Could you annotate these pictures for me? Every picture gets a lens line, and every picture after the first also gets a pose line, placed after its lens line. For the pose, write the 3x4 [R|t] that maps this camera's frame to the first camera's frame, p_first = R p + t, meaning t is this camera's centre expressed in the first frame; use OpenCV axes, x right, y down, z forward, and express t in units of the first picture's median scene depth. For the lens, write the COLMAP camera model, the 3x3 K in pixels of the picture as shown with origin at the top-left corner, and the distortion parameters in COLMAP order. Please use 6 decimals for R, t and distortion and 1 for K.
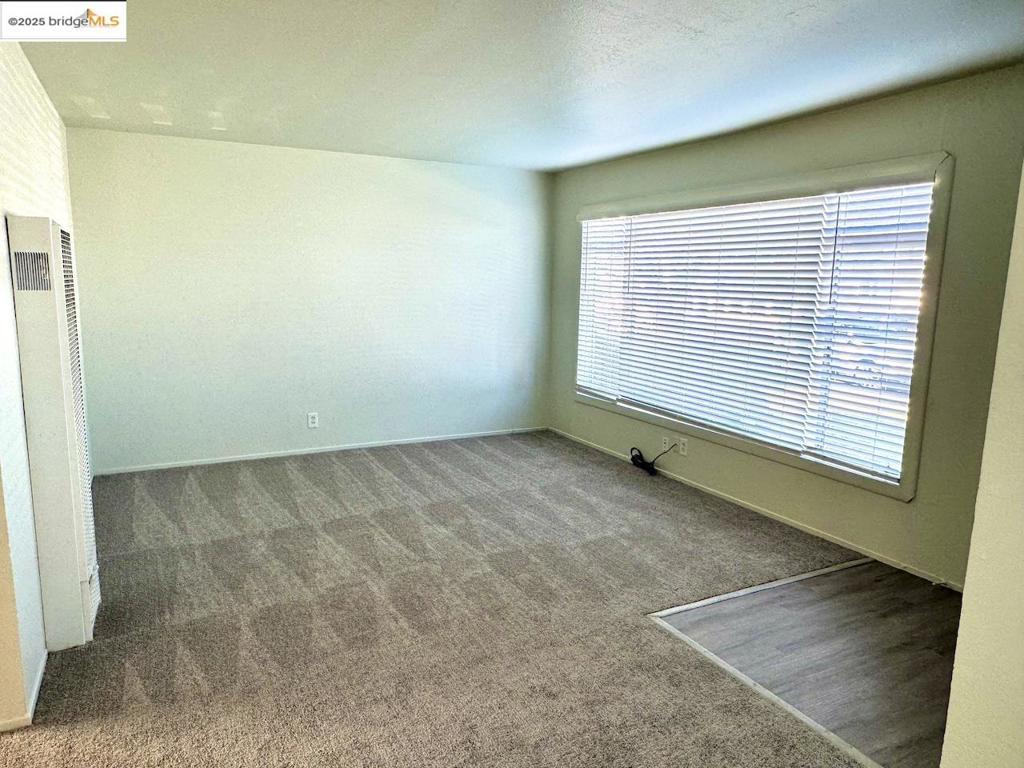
lens RADIAL K [[682.2, 0, 509.8], [0, 682.2, 382.0], [0, 0, 1]] dist [-0.006262, 0.003546]
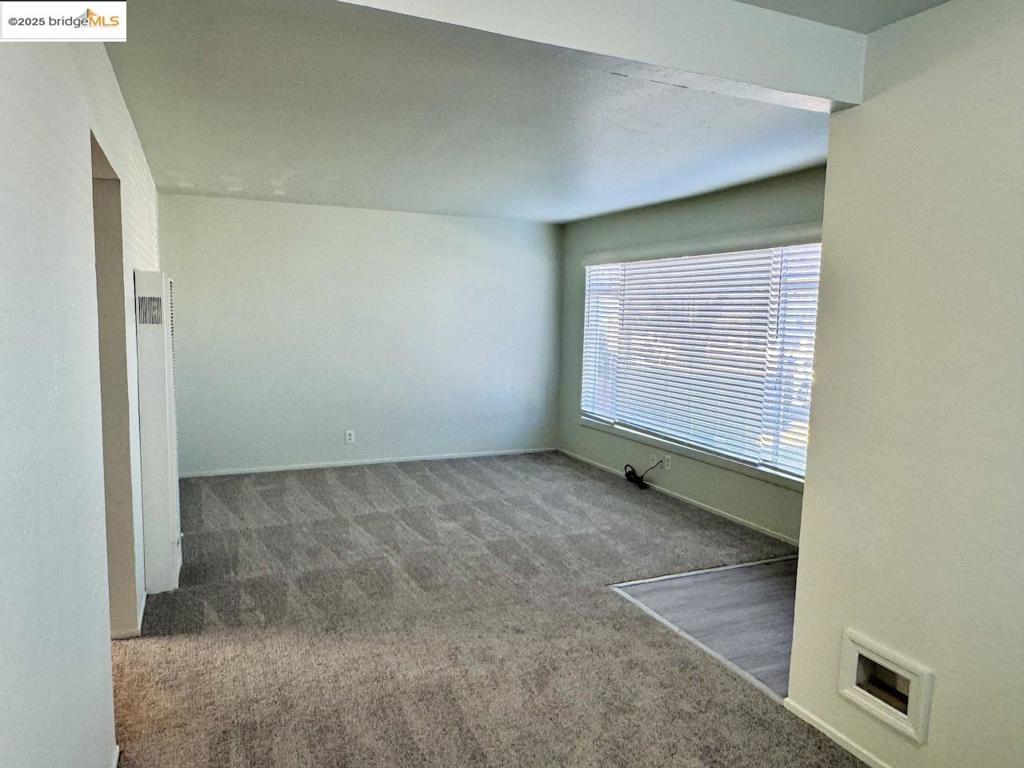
lens RADIAL K [[682.2, 0, 511.9], [0, 682.2, 386.8], [0, 0, 1]] dist [-0.006262, 0.003546]
pose [[0.998470, 0.008564, -0.054630, 0.077157], [-0.011105, 0.998862, -0.046388, 0.033189], [0.054170, 0.046923, 0.997429, -0.227898]]
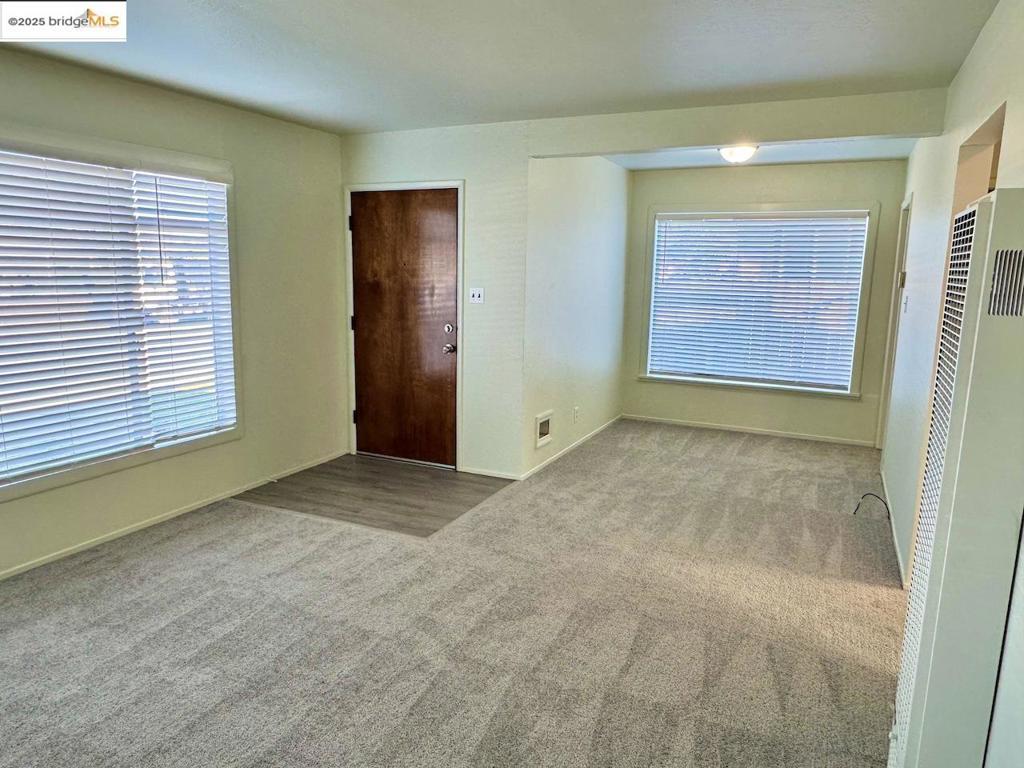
lens RADIAL K [[682.2, 0, 511.8], [0, 682.2, 383.4], [0, 0, 1]] dist [-0.006262, 0.003546]
pose [[-0.604426, -0.159439, 0.780544, -0.690781], [0.091132, 0.959499, 0.266563, -0.212439], [-0.791432, 0.232250, -0.565416, 1.289960]]
